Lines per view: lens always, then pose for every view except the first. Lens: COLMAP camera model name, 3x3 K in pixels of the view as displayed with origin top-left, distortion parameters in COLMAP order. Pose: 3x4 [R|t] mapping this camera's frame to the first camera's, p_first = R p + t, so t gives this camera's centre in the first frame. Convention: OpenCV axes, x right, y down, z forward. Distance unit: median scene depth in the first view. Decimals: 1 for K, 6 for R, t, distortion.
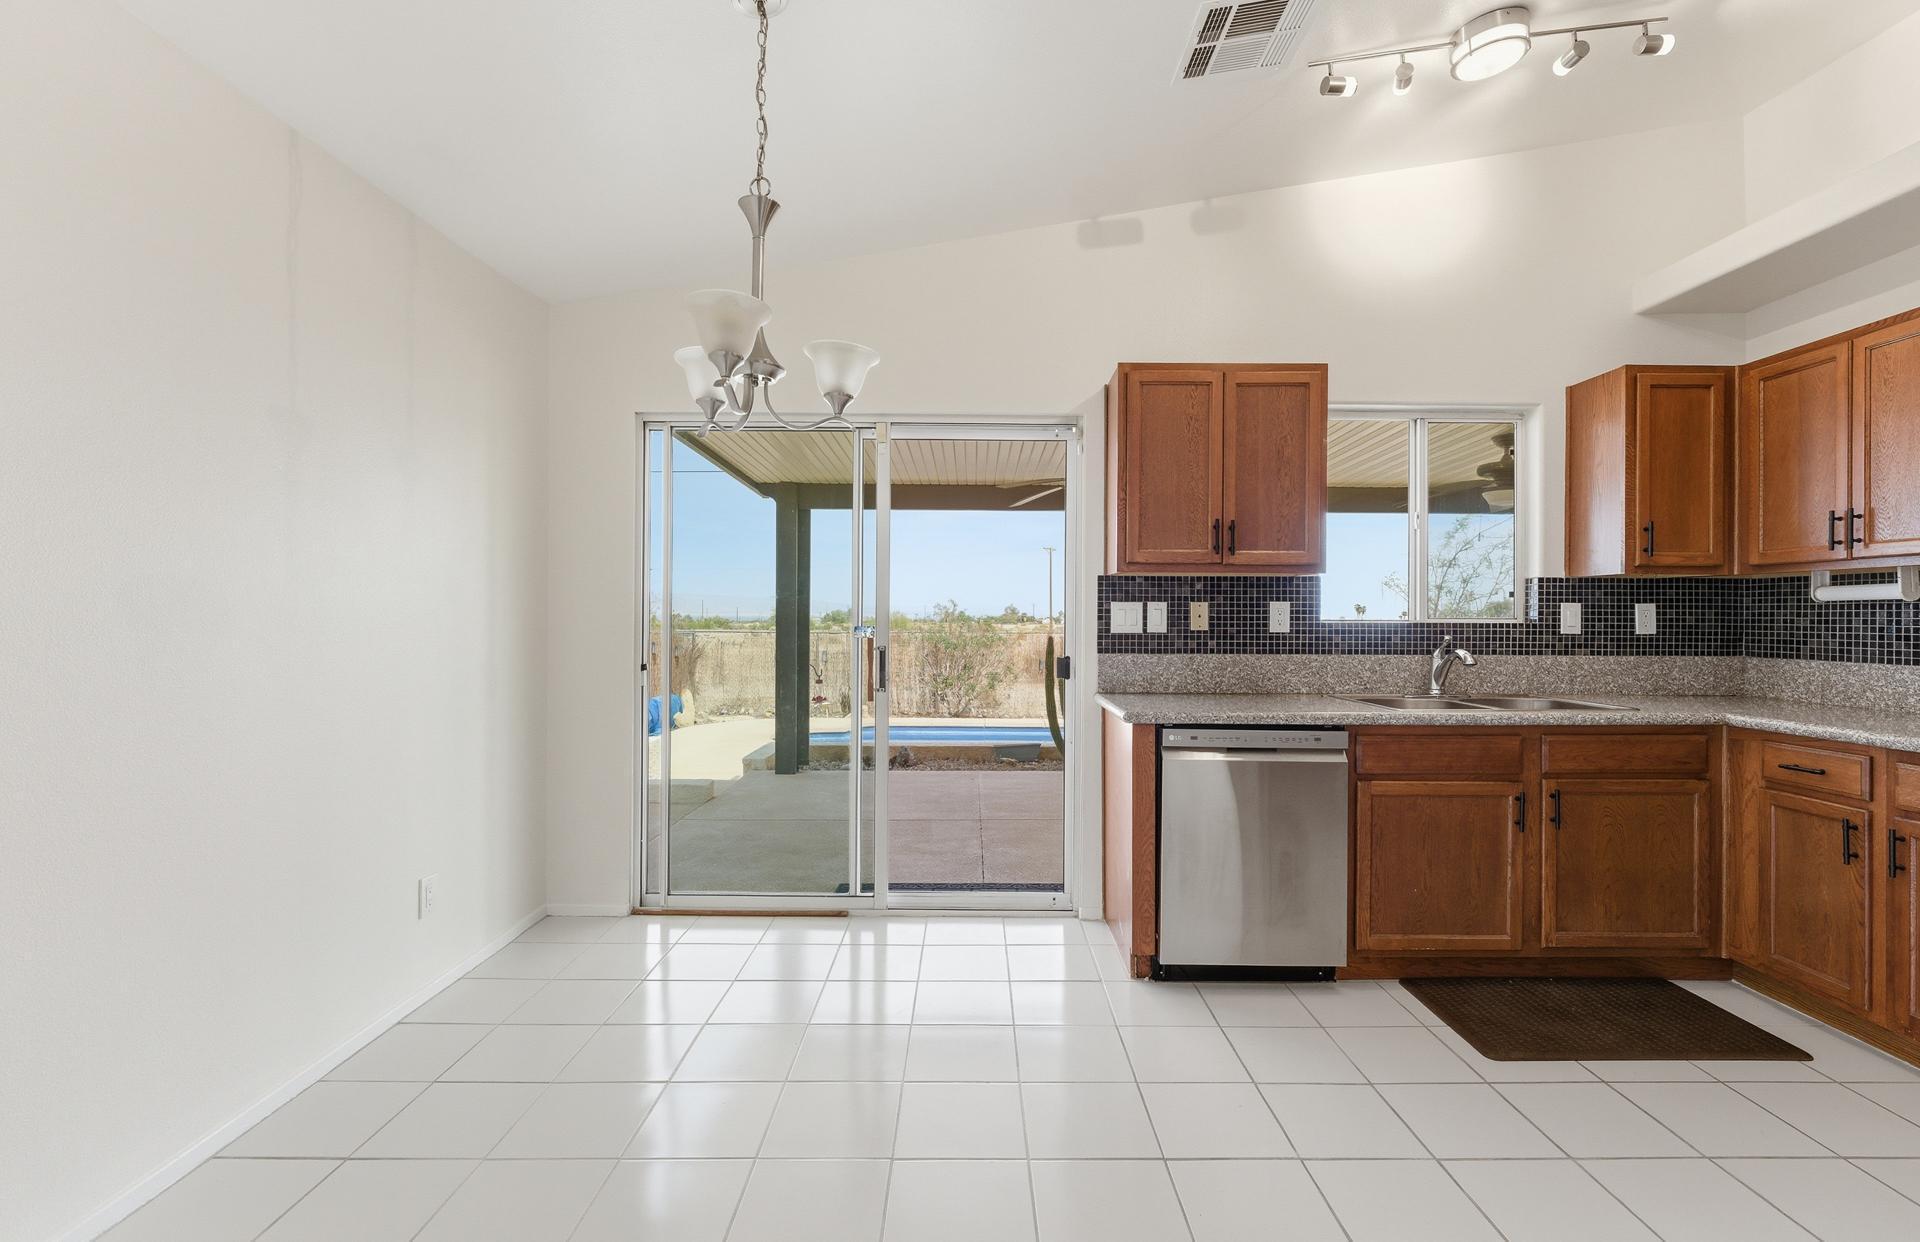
lens RADIAL K [[853.2, 0, 974.1], [0, 853.2, 615.5], [0, 0, 1]] dist [-0.001302, 0.000954]
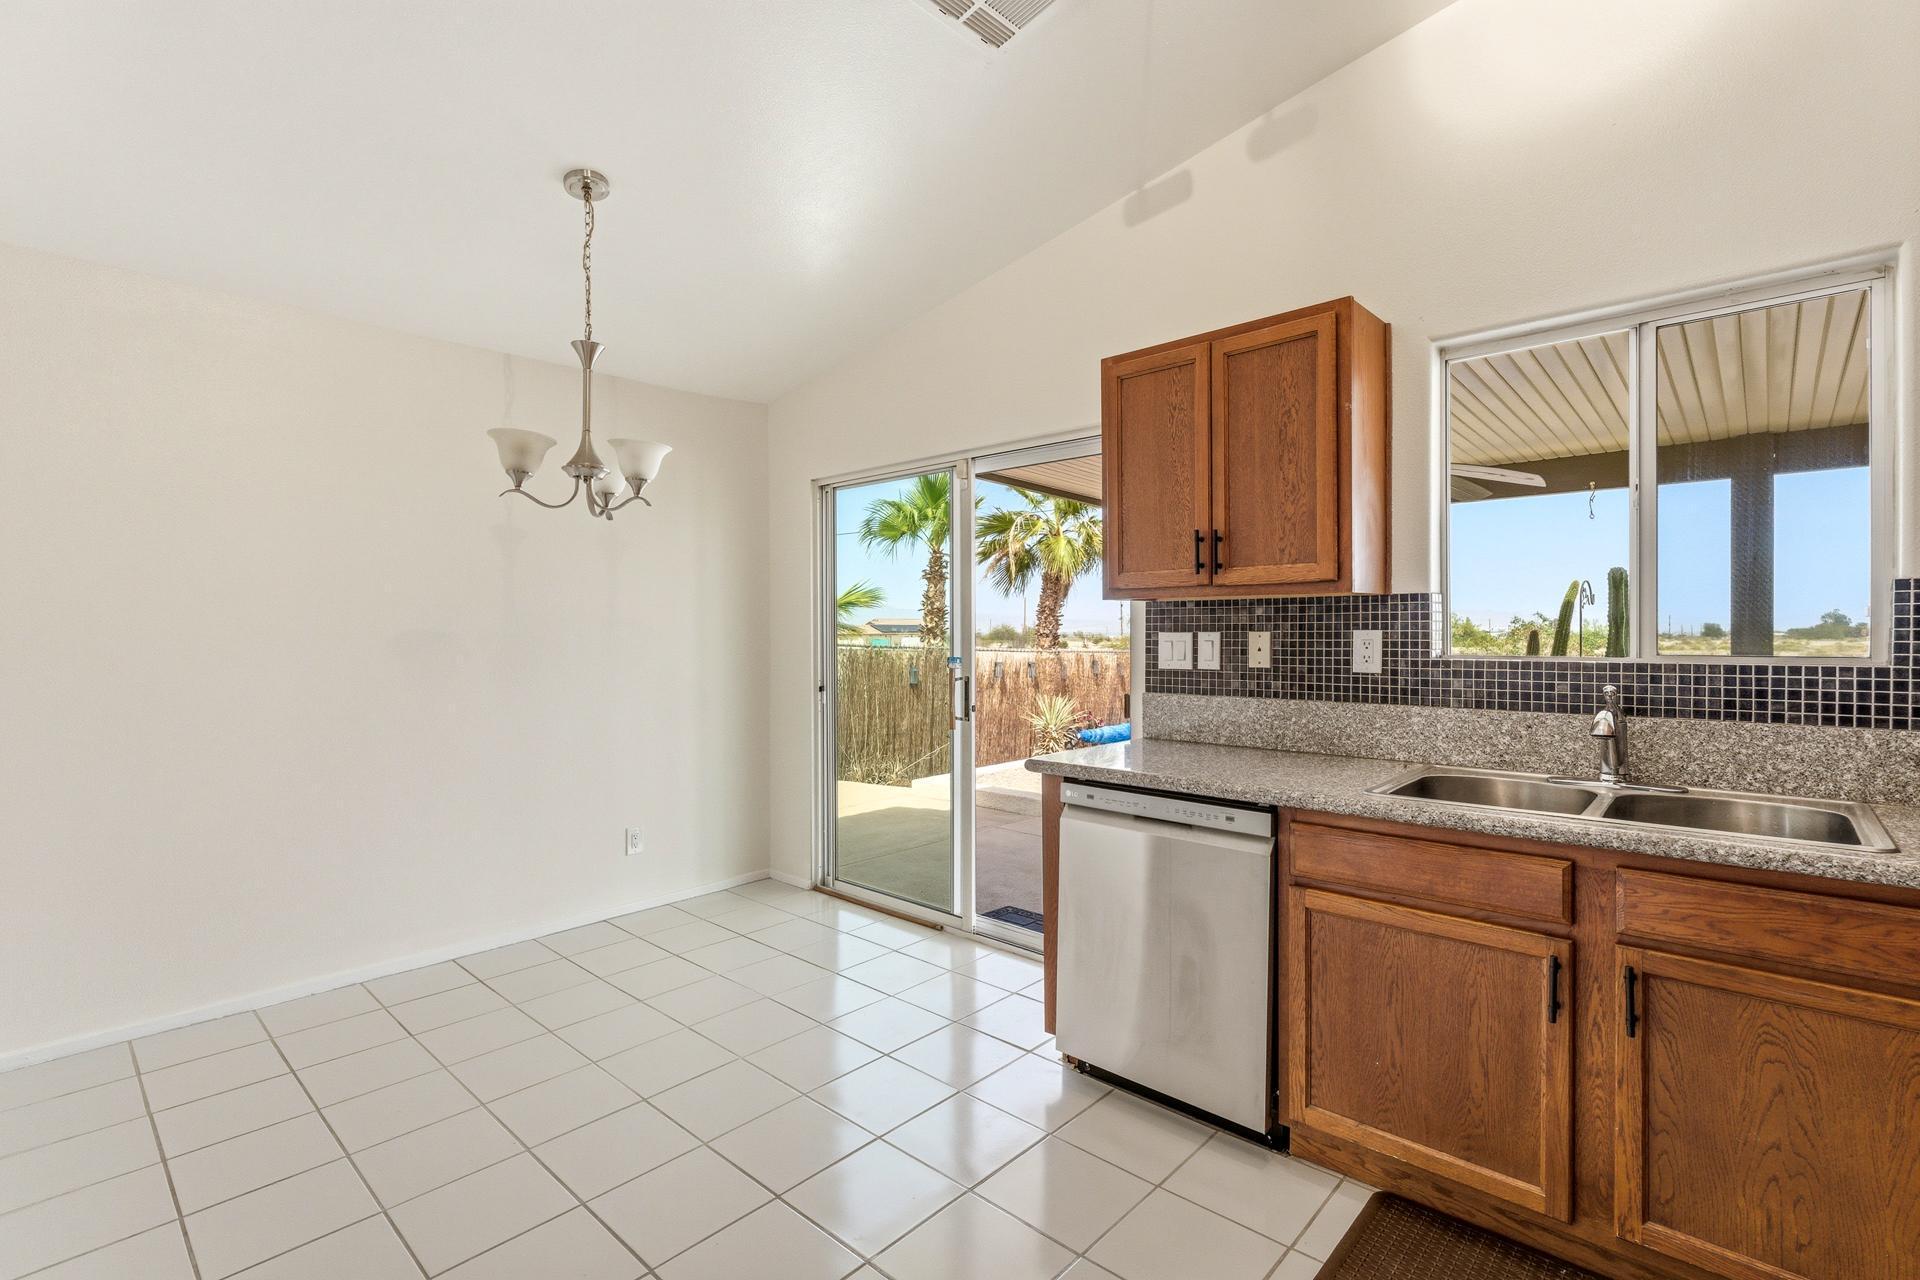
lens RADIAL K [[872.8, 0, 937.8], [0, 872.8, 636.8], [0, 0, 1]] dist [0.000255, 0.000119]
pose [[0.728983, -0.003997, -0.684520, 0.599177], [0.008227, 0.999962, 0.002923, -0.015845], [0.684482, -0.007763, 0.728988, 0.213834]]
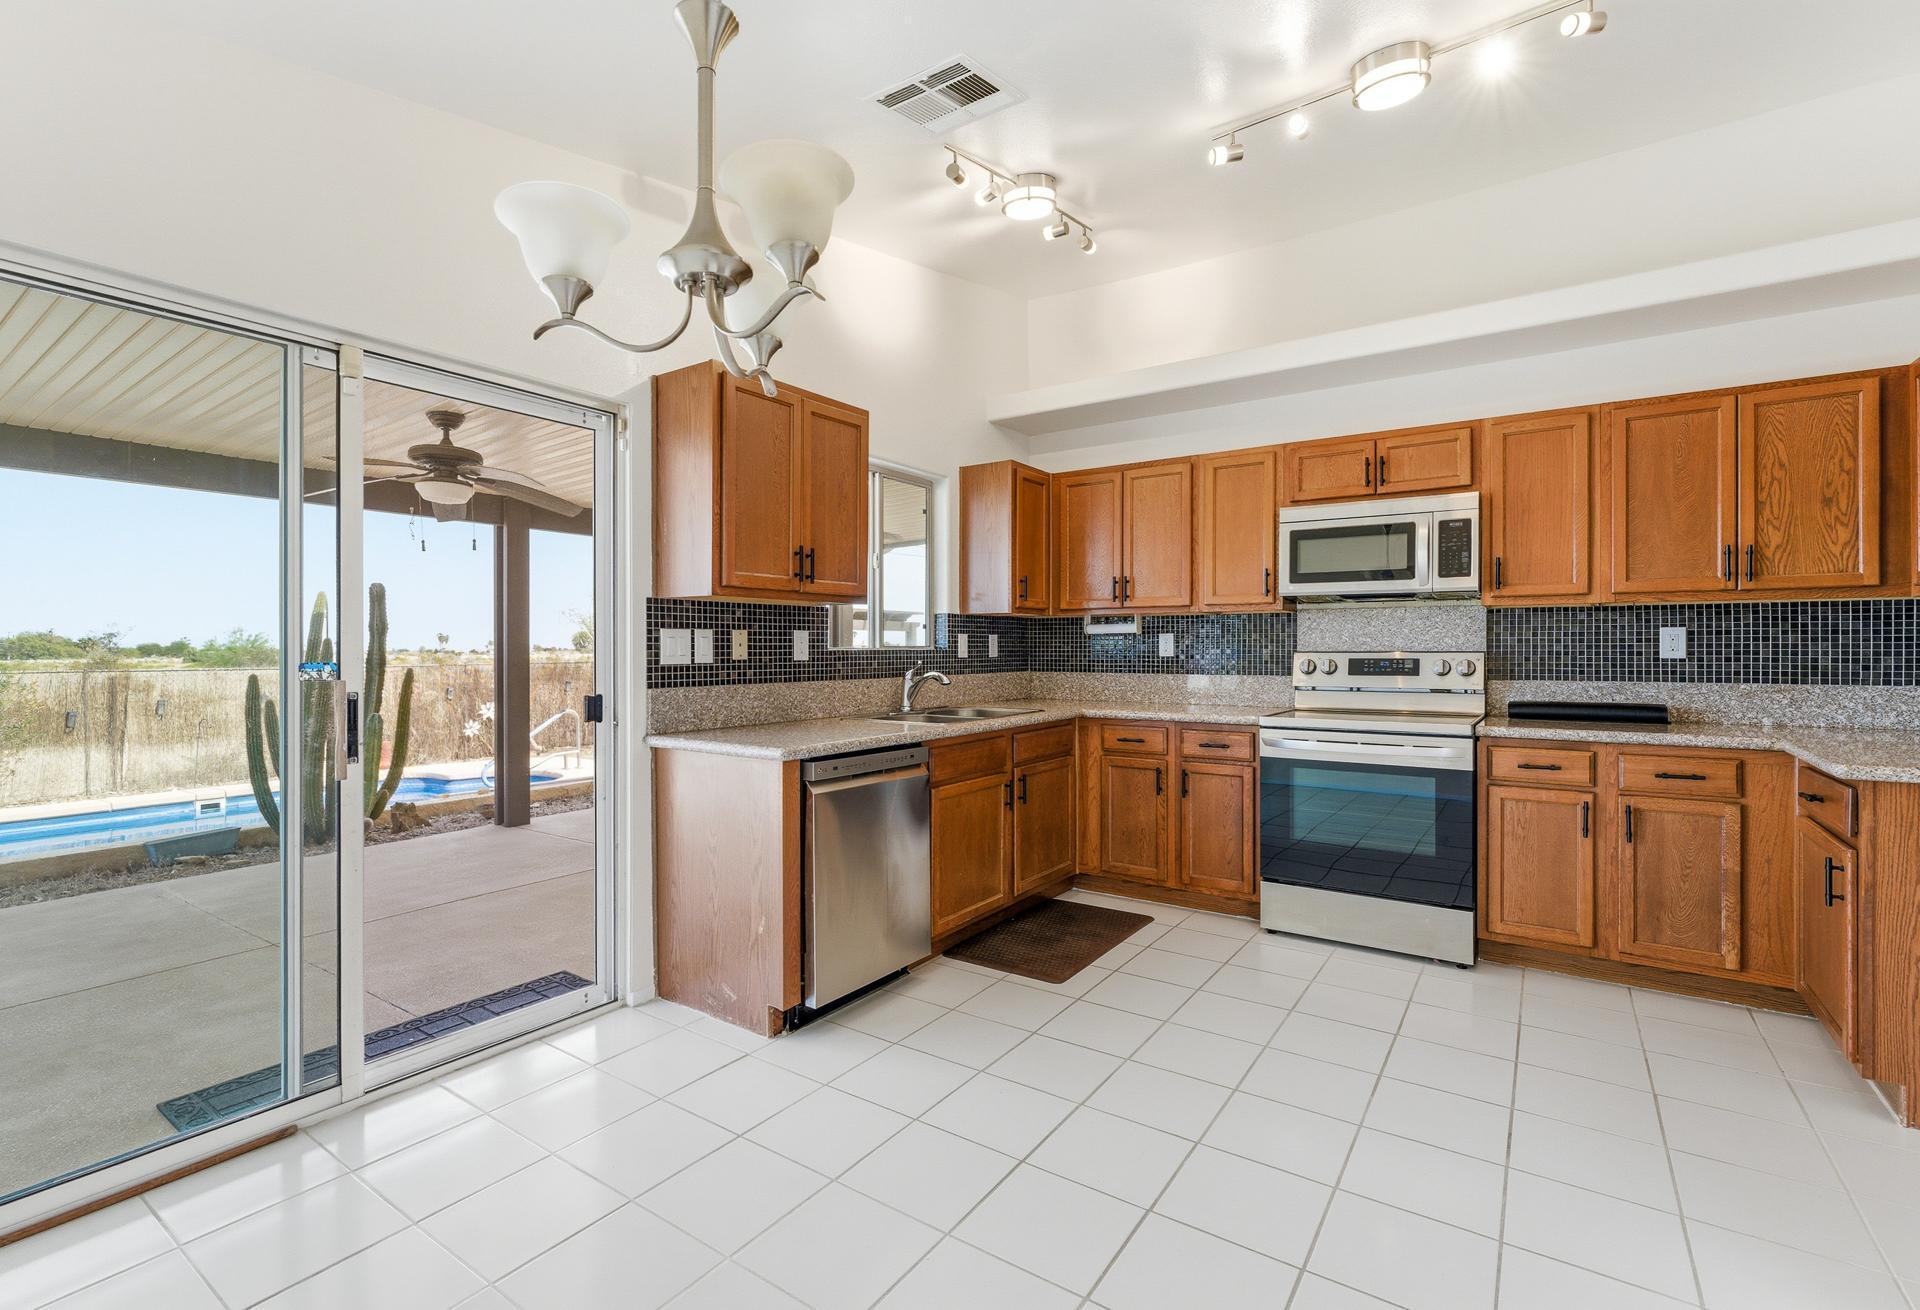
lens RADIAL K [[863.2, 0, 942.0], [0, 863.2, 648.8], [0, 0, 1]] dist [-0.001411, -0.000500]
pose [[0.578916, -0.006776, 0.815359, -0.388861], [0.003144, 0.999977, 0.006078, 0.000019], [-0.815381, -0.000955, 0.578924, 0.262569]]
